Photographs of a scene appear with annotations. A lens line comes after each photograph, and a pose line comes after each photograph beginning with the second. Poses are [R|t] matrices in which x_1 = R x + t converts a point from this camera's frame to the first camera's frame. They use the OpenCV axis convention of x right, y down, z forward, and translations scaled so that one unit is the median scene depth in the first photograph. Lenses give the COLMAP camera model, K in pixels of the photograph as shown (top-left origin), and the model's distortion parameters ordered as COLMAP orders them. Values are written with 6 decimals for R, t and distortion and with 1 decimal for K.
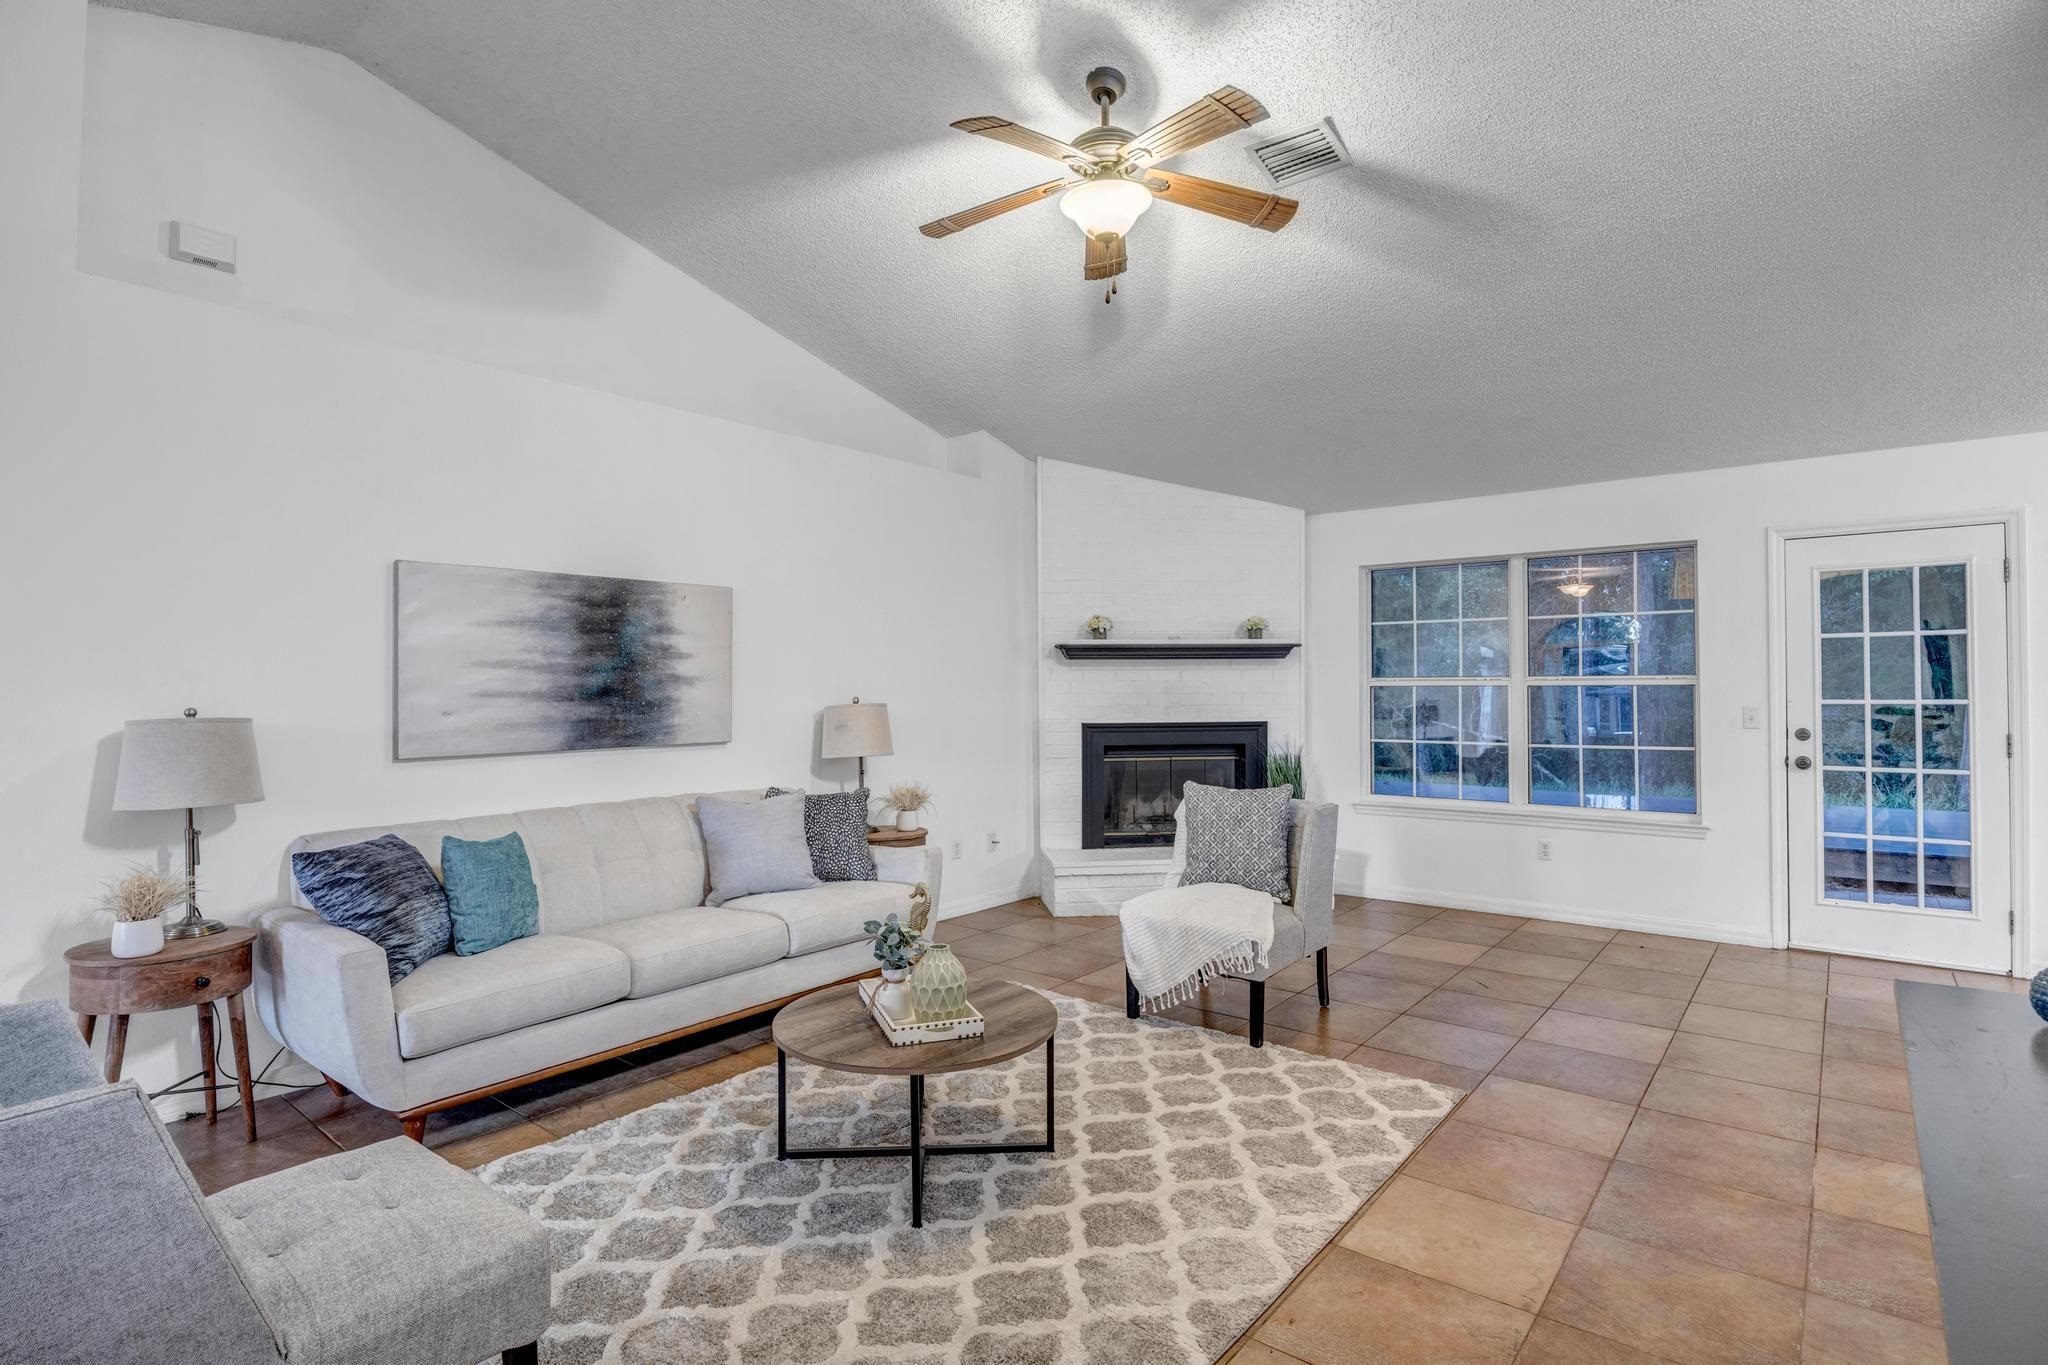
lens RADIAL K [[1021.6, 0, 1022.9], [0, 1021.6, 679.0], [0, 0, 1]] dist [-0.017124, 0.000036]
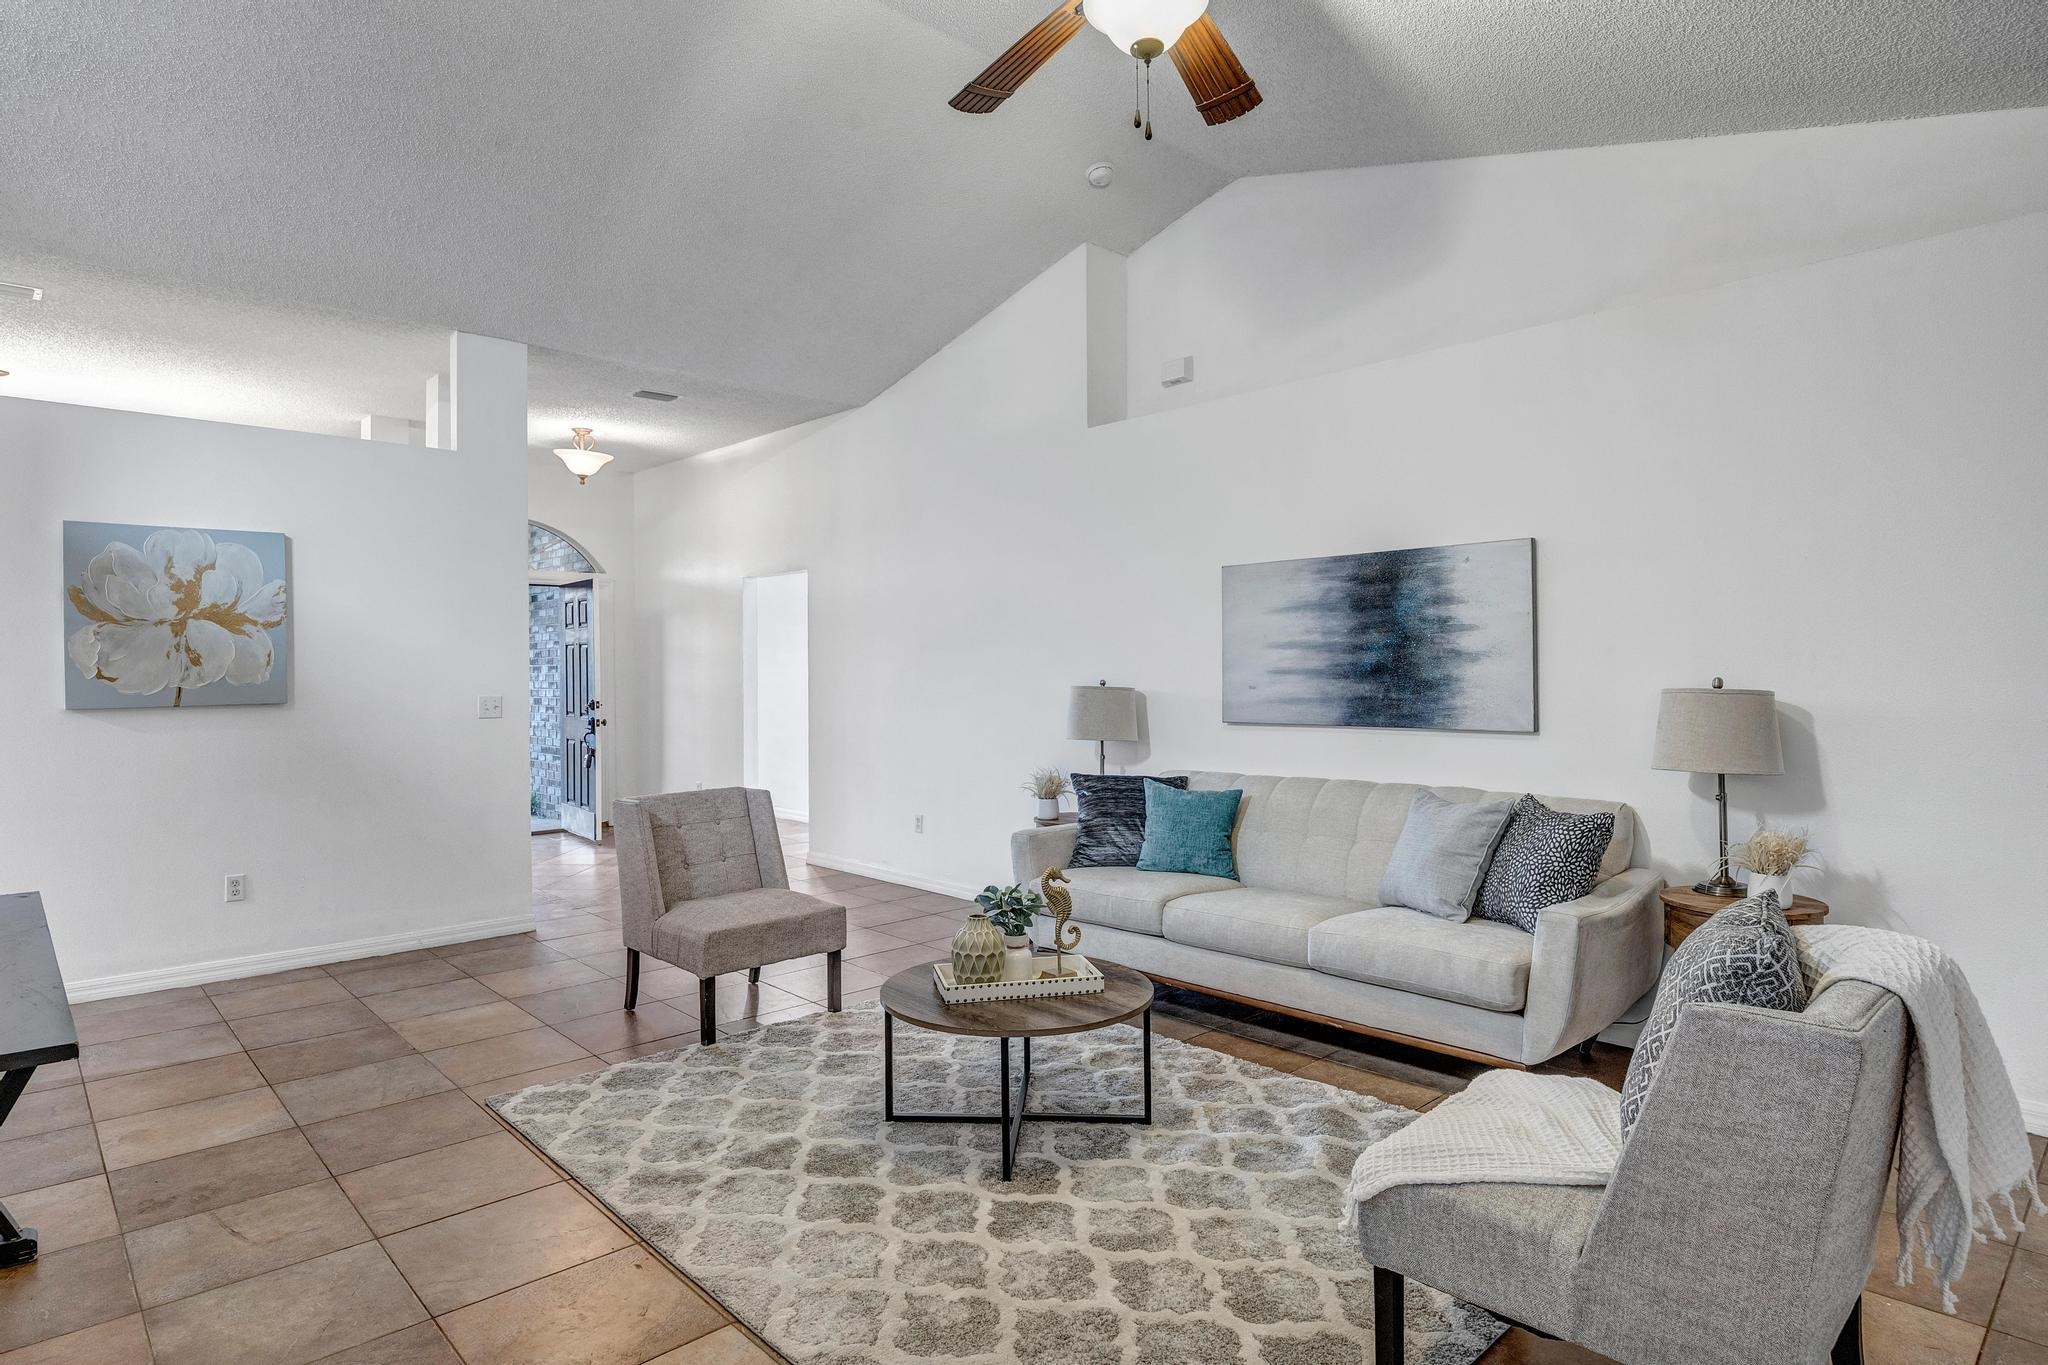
lens RADIAL K [[1113.6, 0, 1014.8], [0, 1113.6, 676.8], [0, 0, 1]] dist [-0.005170, -0.001119]
pose [[-0.138902, 0.013115, -0.990219, 0.697839], [0.018983, 0.999764, 0.010579, 0.001671], [0.990124, -0.017328, -0.139119, 0.799998]]
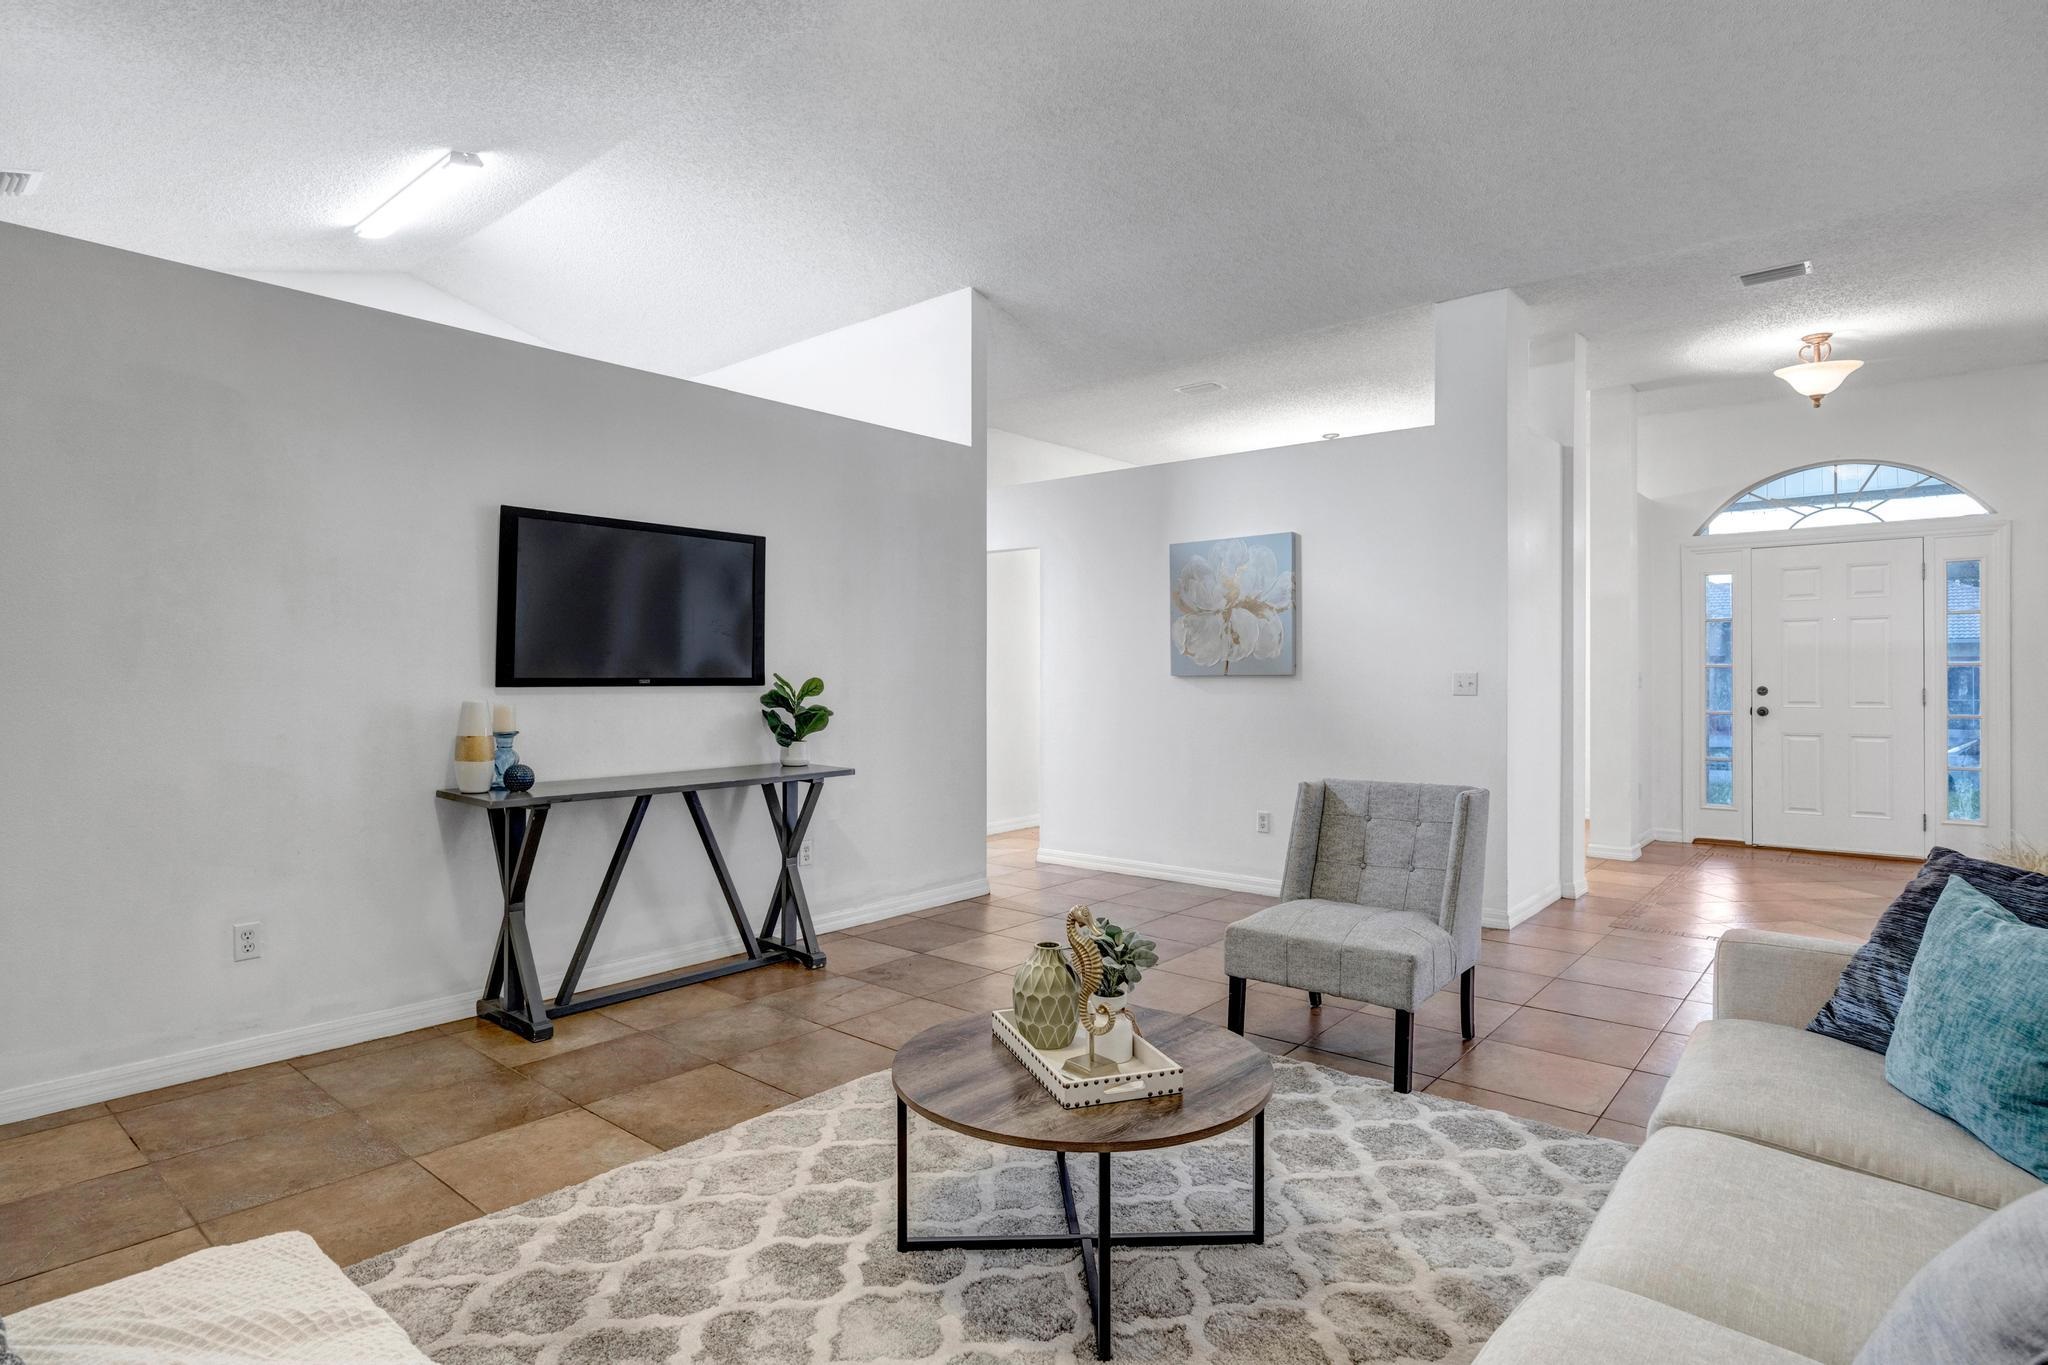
lens RADIAL K [[1072.4, 0, 1020.2], [0, 1072.4, 674.0], [0, 0, 1]] dist [-0.001609, -0.000670]
pose [[-0.999611, 0.003929, 0.027616, -0.056176], [0.003676, 0.999951, -0.009211, 0.037789], [-0.027651, -0.009106, -0.999576, 1.232840]]
